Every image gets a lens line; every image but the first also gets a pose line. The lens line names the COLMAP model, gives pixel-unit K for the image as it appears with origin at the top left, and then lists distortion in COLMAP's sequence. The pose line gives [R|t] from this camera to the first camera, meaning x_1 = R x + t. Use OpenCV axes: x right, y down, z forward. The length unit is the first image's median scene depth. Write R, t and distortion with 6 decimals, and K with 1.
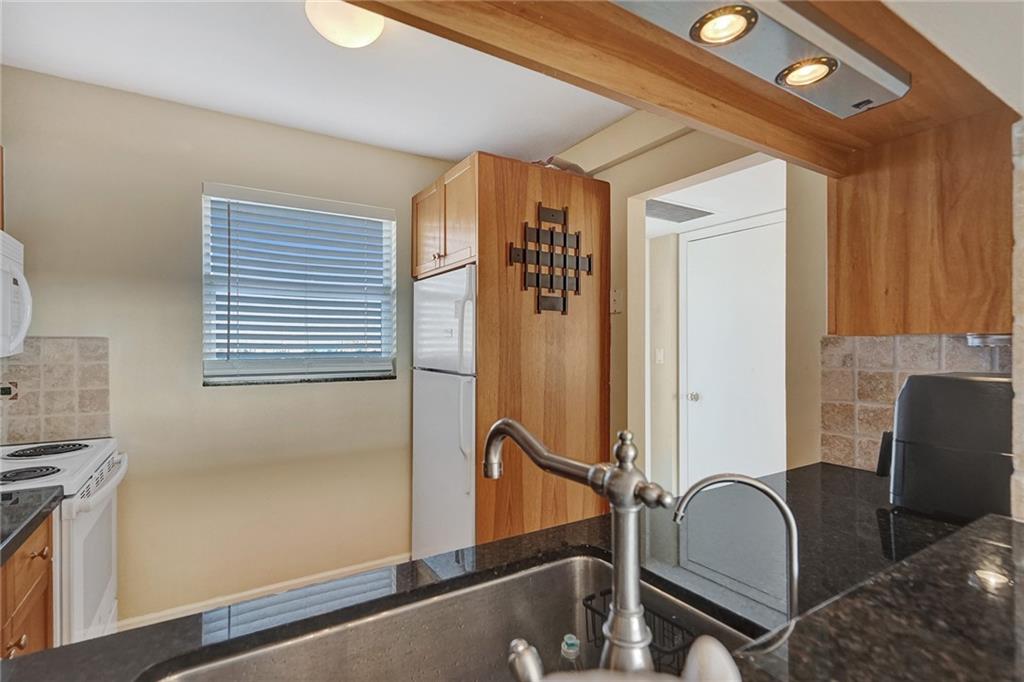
lens RADIAL K [[484.3, 0, 508.5], [0, 484.3, 343.5], [0, 0, 1]] dist [0.003127, 0.000343]
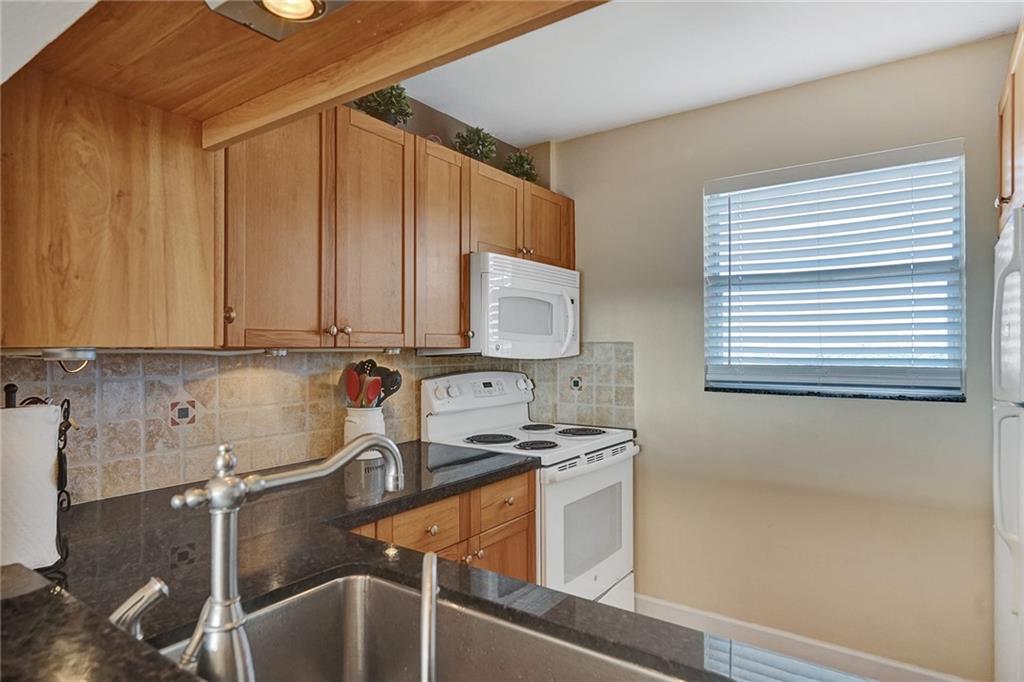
lens RADIAL K [[580.5, 0, 509.1], [0, 580.5, 345.3], [0, 0, 1]] dist [0.001204, -0.000659]
pose [[0.390778, -0.004745, -0.920473, 0.322312], [0.002325, 0.999989, -0.004168, -0.000071], [0.920482, -0.000511, 0.390785, 0.195766]]
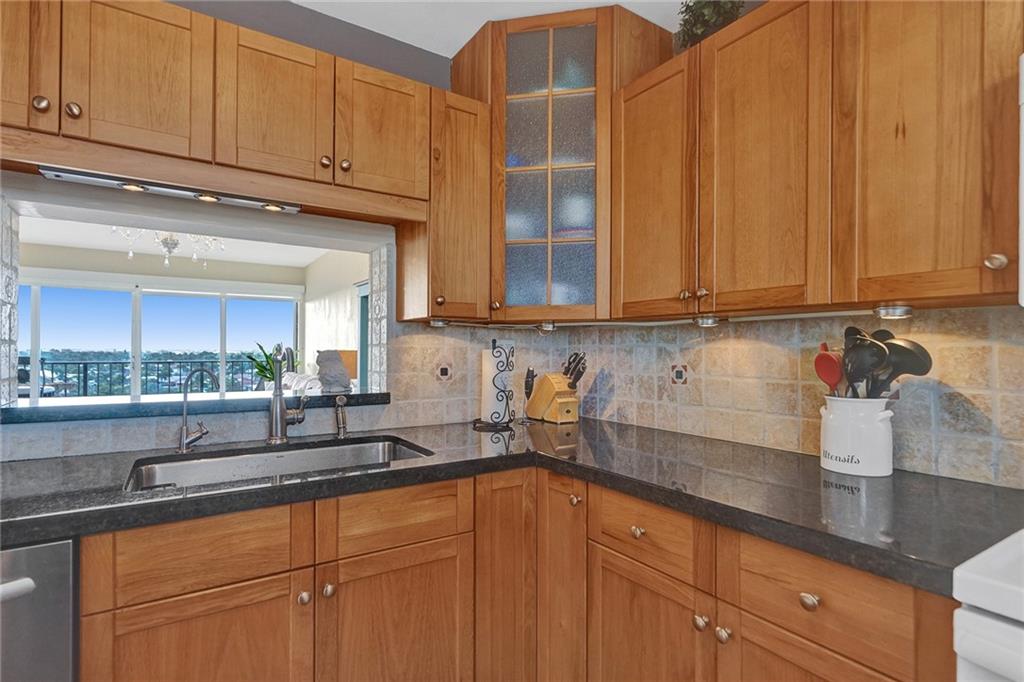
lens RADIAL K [[503.5, 0, 509.7], [0, 503.5, 344.0], [0, 0, 1]] dist [0.002674, -0.000664]
pose [[-0.999741, -0.005081, -0.022192, -1.521747], [-0.004834, 0.999926, -0.011189, 0.145709], [0.022247, -0.011079, -0.999691, 2.467638]]
